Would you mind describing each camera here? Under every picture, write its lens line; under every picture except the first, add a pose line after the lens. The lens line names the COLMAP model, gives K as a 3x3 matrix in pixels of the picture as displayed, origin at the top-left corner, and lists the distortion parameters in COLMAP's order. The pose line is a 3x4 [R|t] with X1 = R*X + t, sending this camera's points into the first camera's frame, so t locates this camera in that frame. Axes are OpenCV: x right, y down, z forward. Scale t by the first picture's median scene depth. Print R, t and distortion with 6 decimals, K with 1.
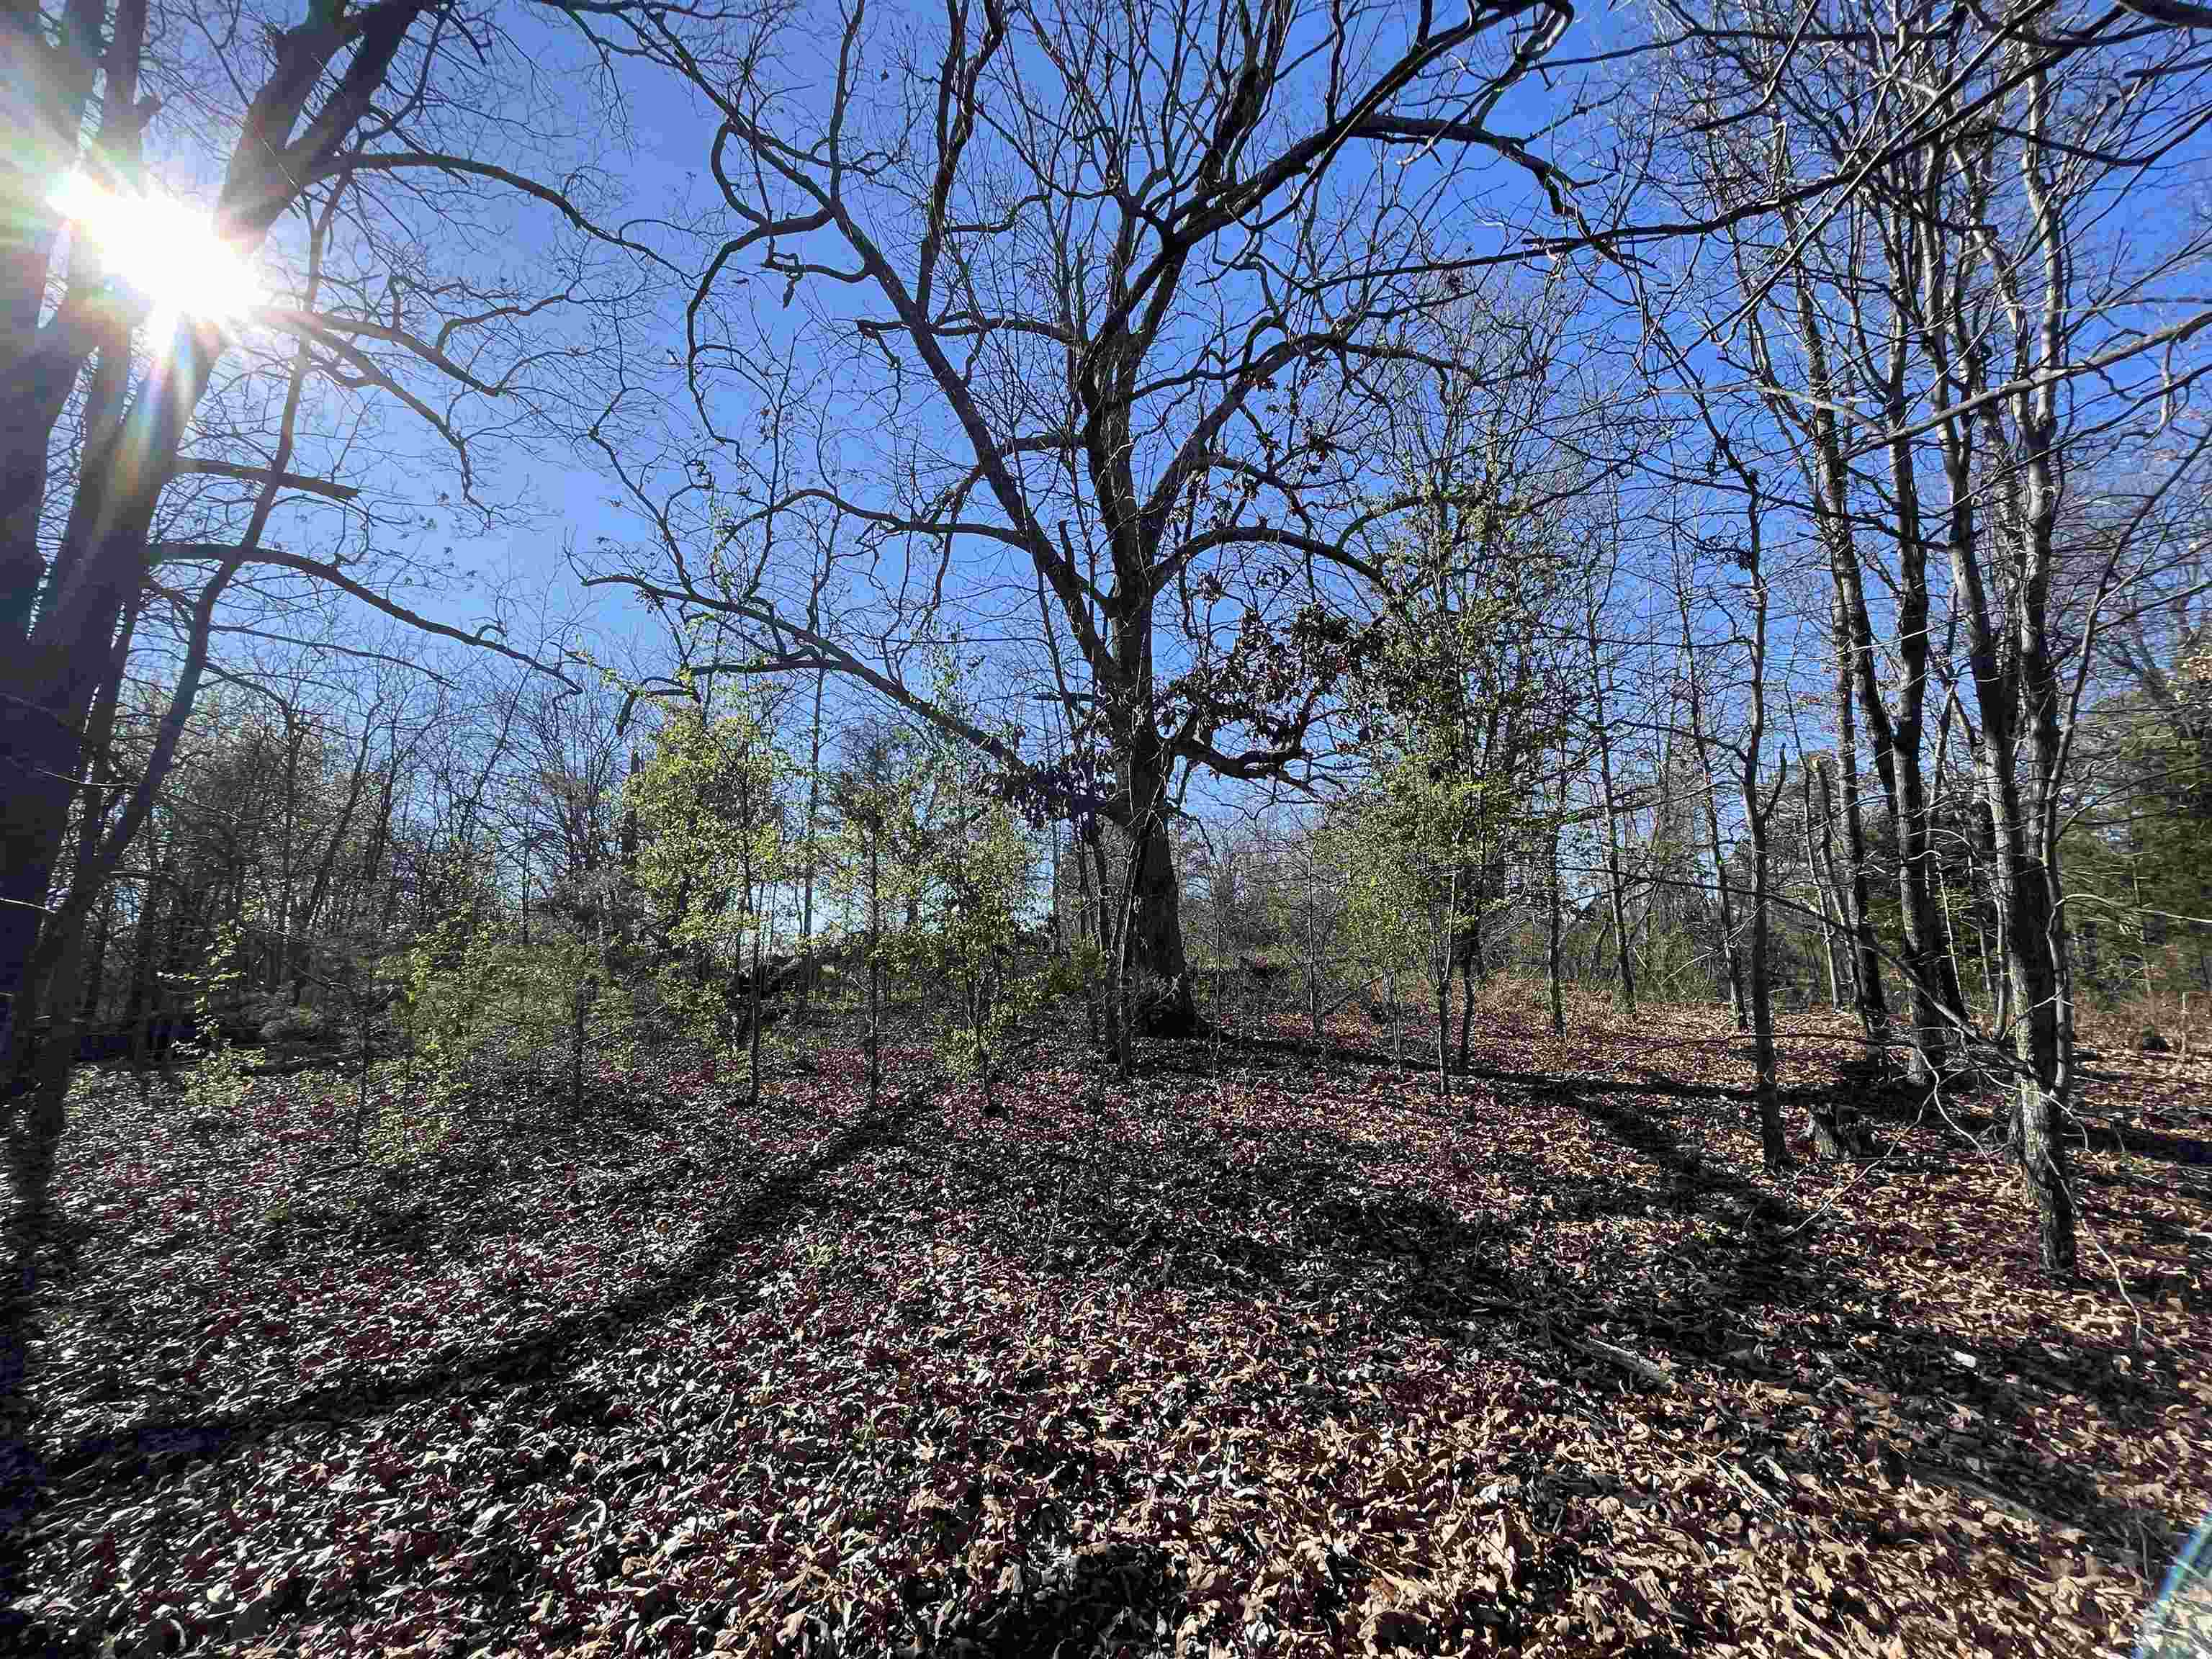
lens RADIAL K [[880.3, 0, 1106.0], [0, 880.3, 829.5], [0, 0, 1]] dist [-0.002414, 0.000694]
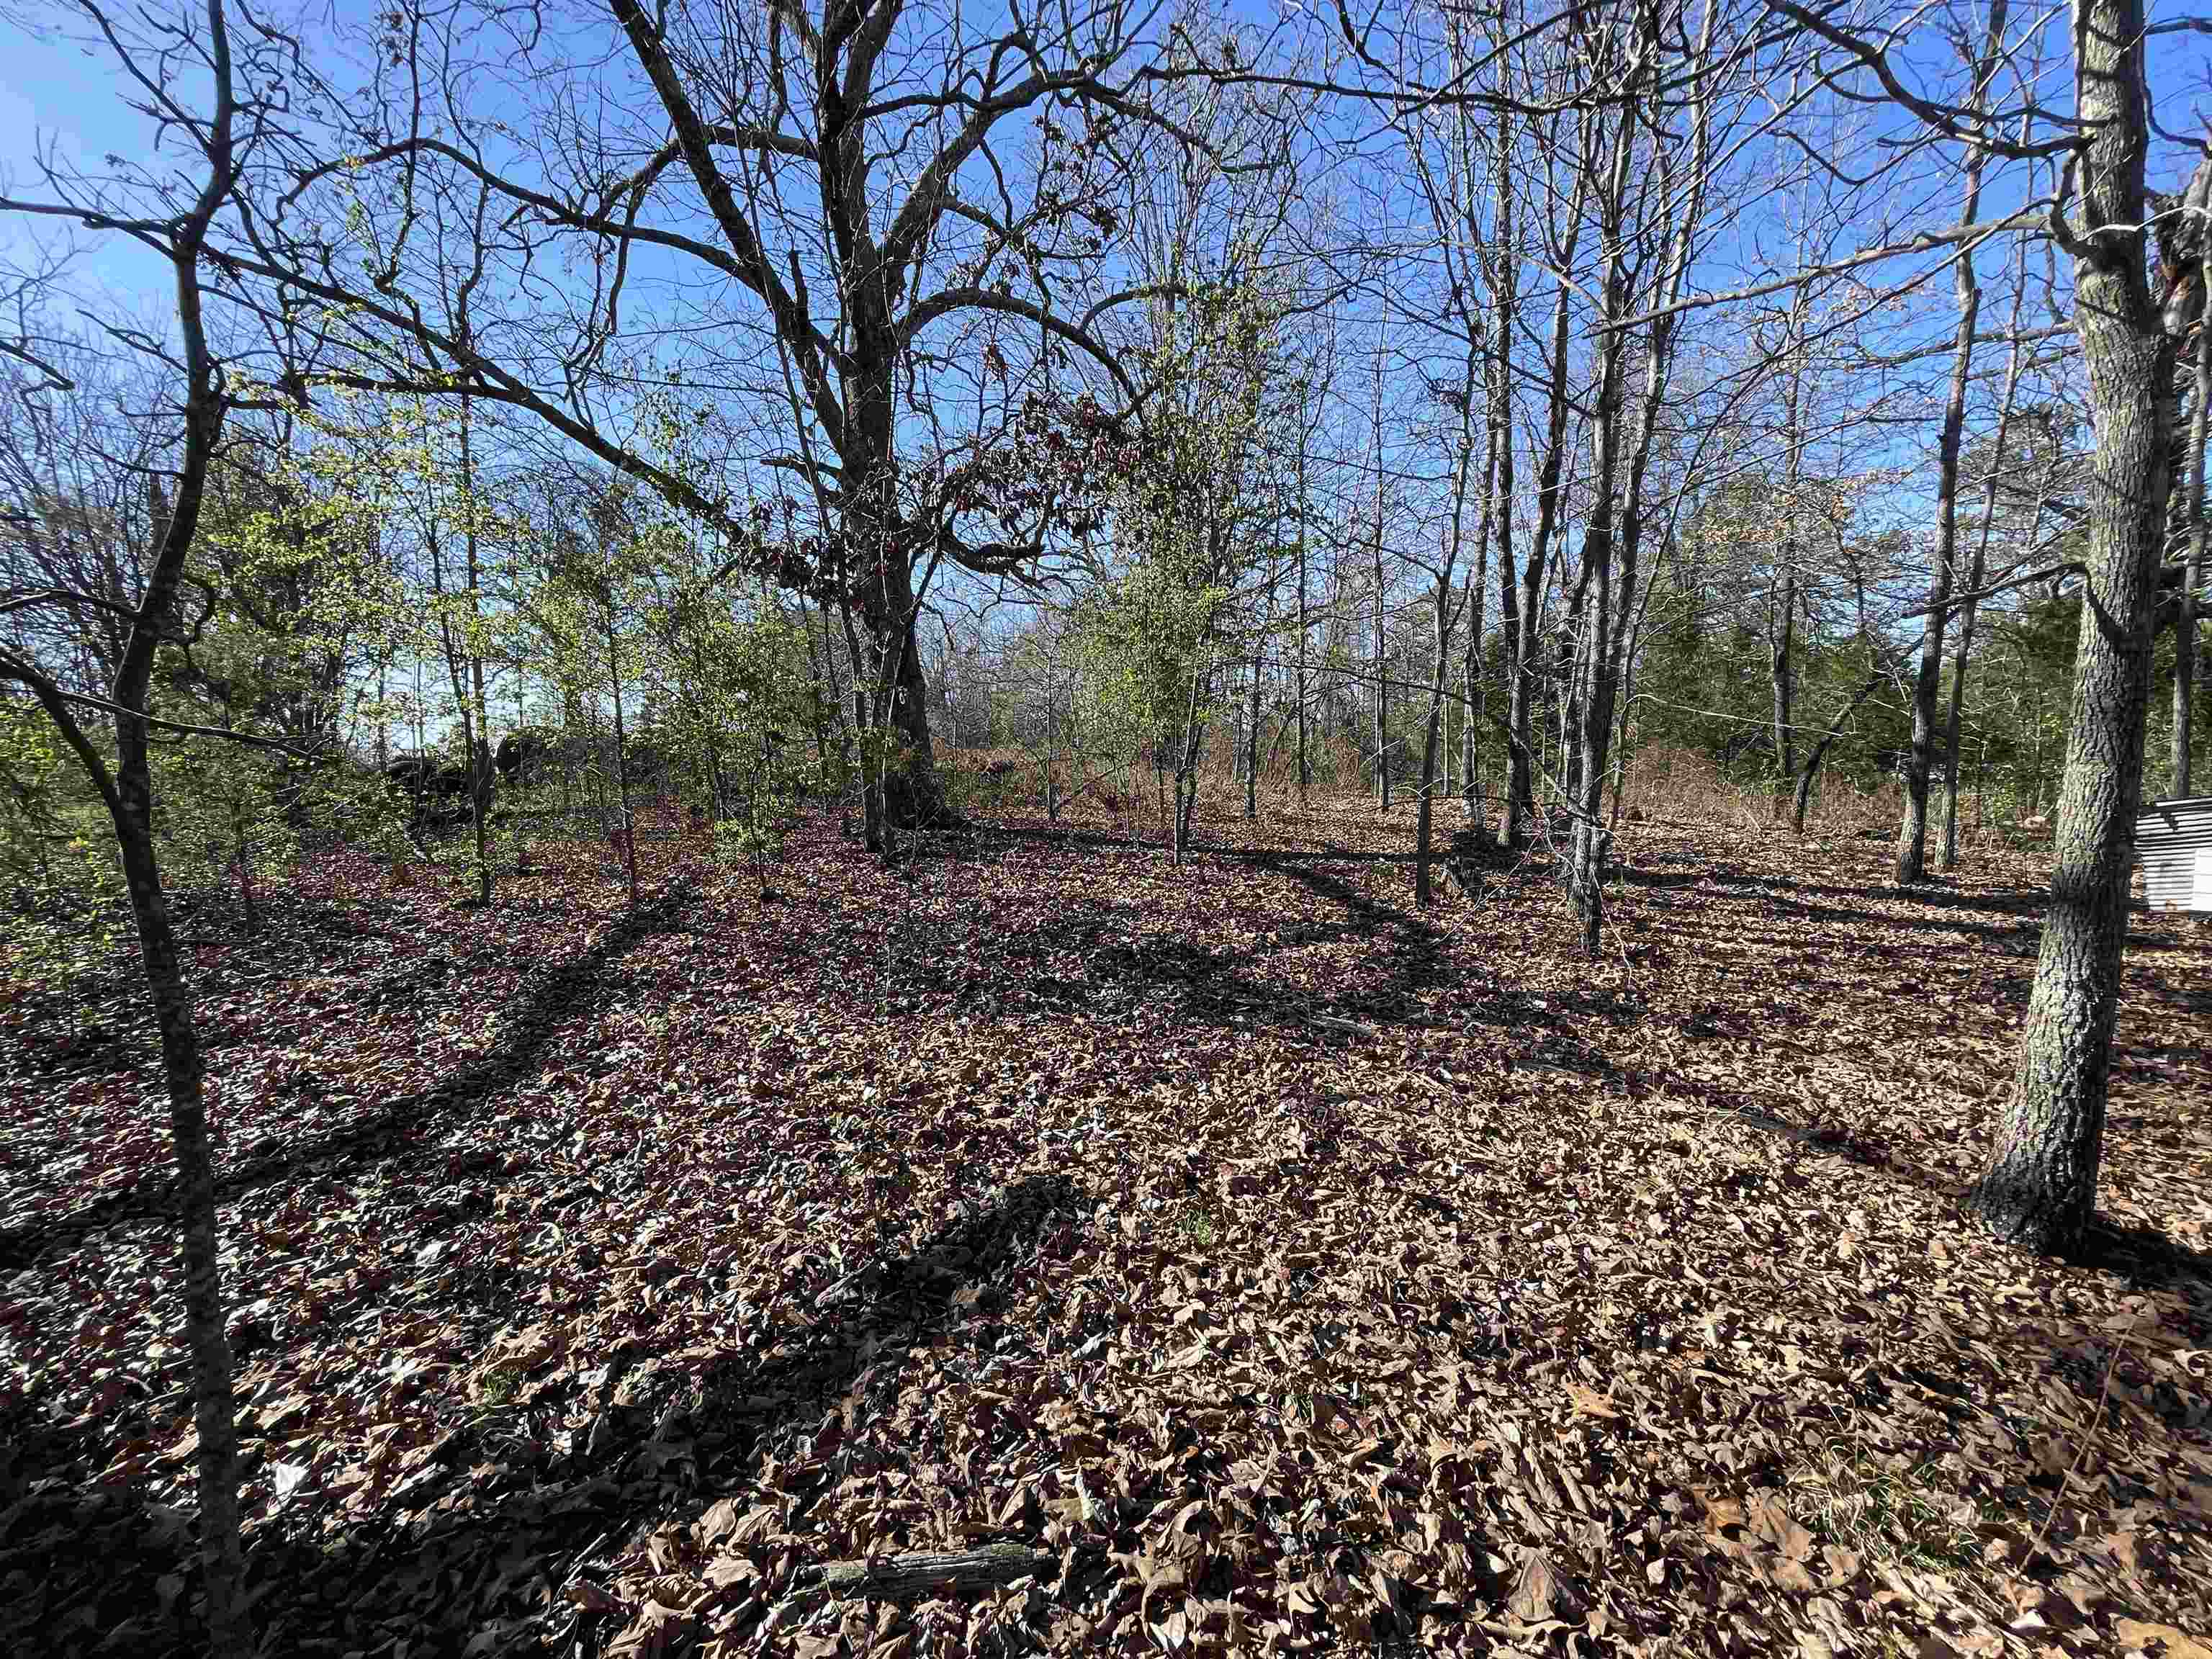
lens RADIAL K [[880.3, 0, 1106.0], [0, 880.3, 829.5], [0, 0, 1]] dist [-0.002414, 0.000694]
pose [[0.945429, -0.026488, 0.324748, -0.208234], [-0.046056, 0.975819, 0.213675, 0.026276], [-0.322555, -0.216971, 0.921348, -0.081443]]
